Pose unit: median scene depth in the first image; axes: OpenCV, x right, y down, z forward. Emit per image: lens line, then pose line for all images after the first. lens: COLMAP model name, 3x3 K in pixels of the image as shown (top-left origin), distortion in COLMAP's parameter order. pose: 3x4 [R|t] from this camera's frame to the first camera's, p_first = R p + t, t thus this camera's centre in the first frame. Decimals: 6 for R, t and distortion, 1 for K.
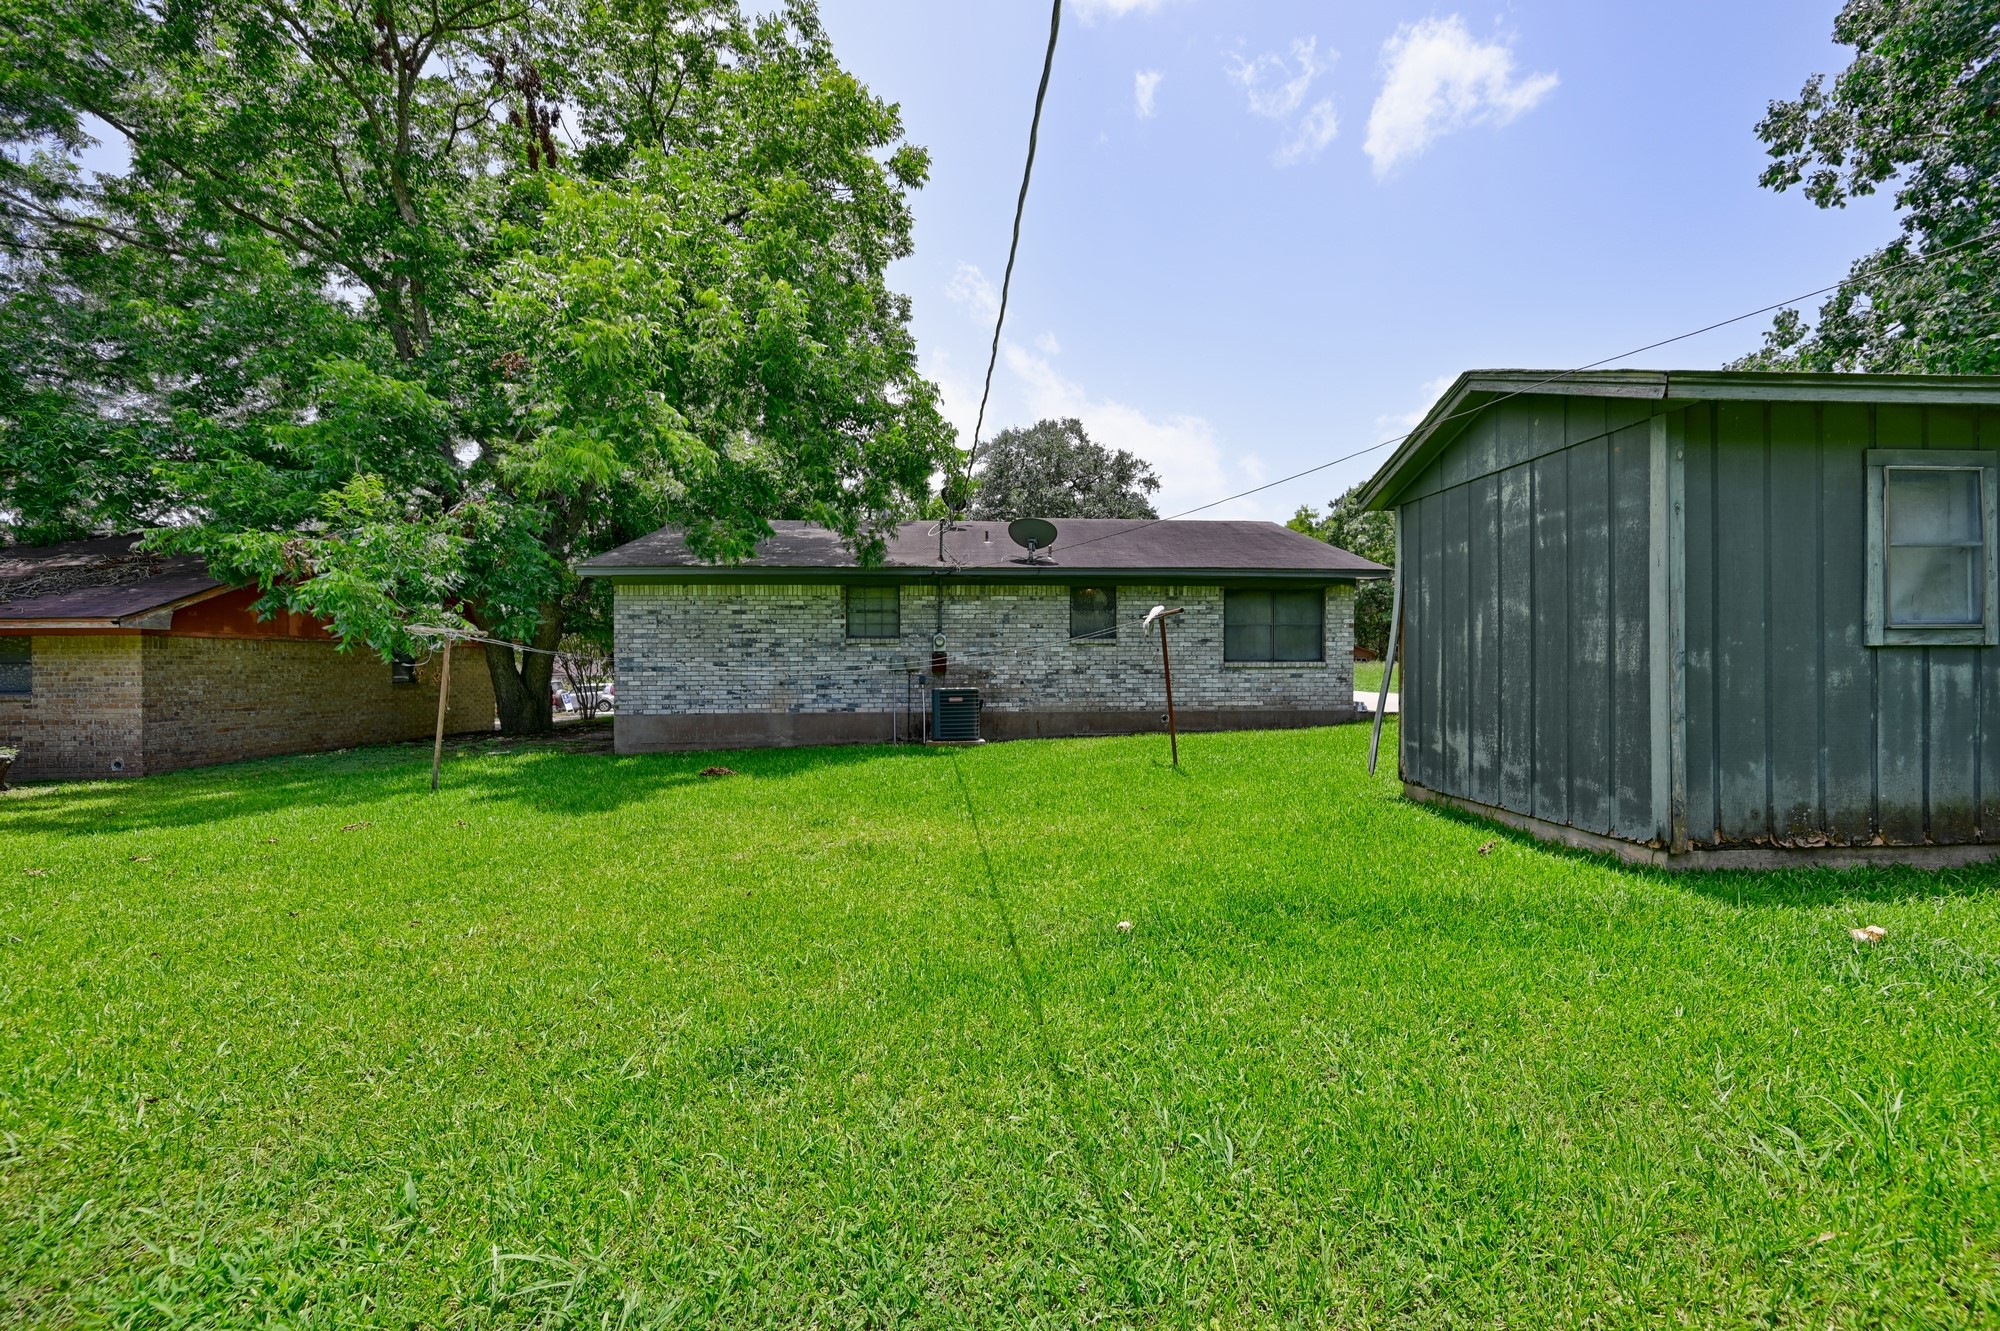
lens RADIAL K [[771.3, 0, 999.4], [0, 771.3, 659.1], [0, 0, 1]] dist [-0.000389, -0.000079]
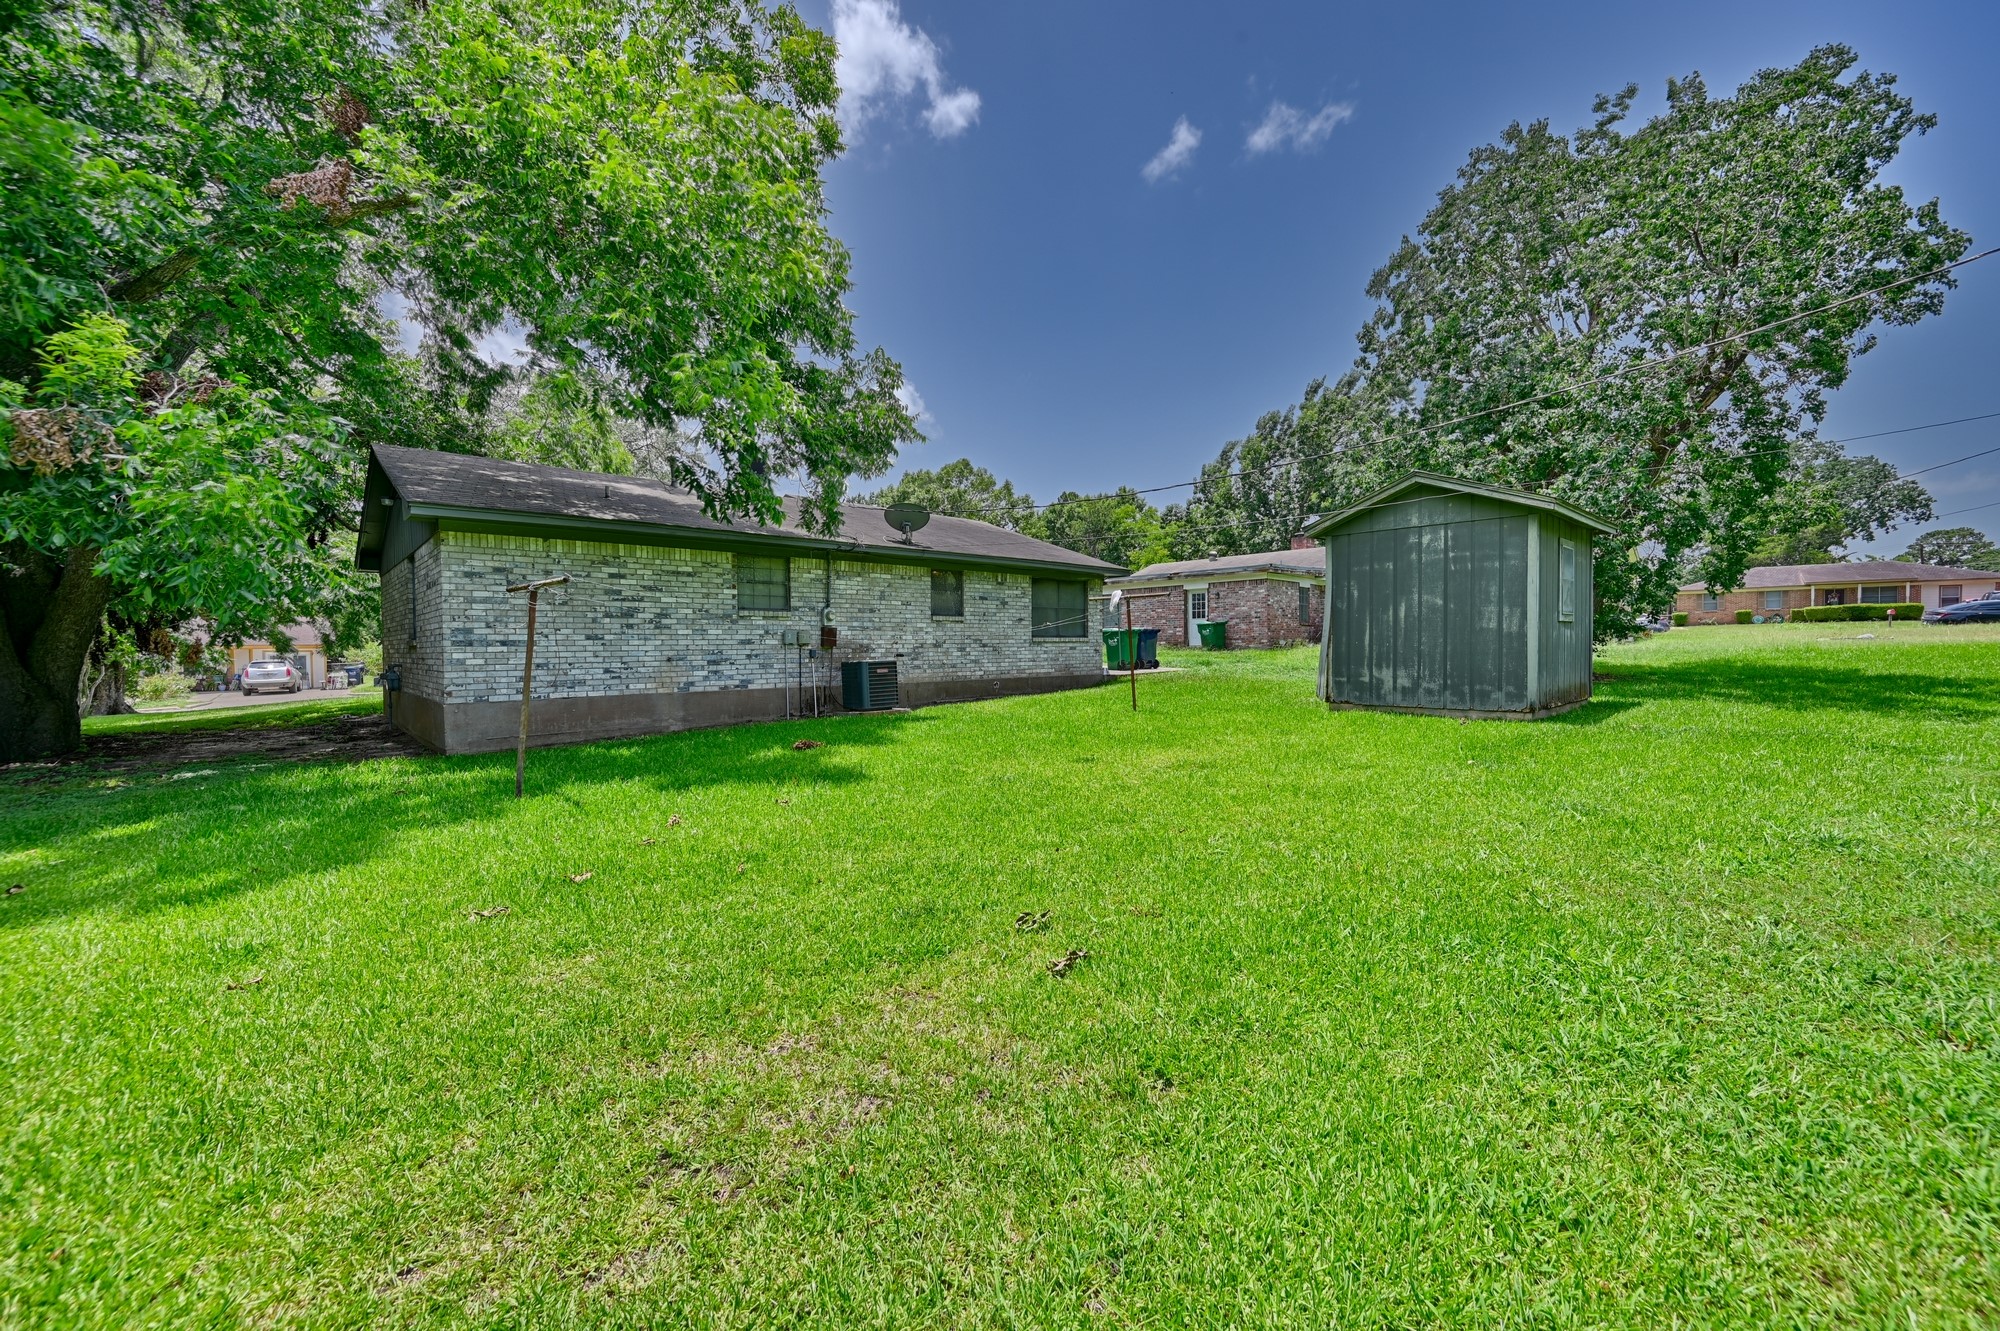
lens RADIAL K [[771.3, 0, 1009.1], [0, 771.3, 665.9], [0, 0, 1]] dist [-0.000389, -0.000079]
pose [[0.779360, -0.019905, 0.626260, -0.528968], [0.003037, 0.999604, 0.027991, 0.015409], [-0.626569, -0.019913, 0.779111, 0.067395]]
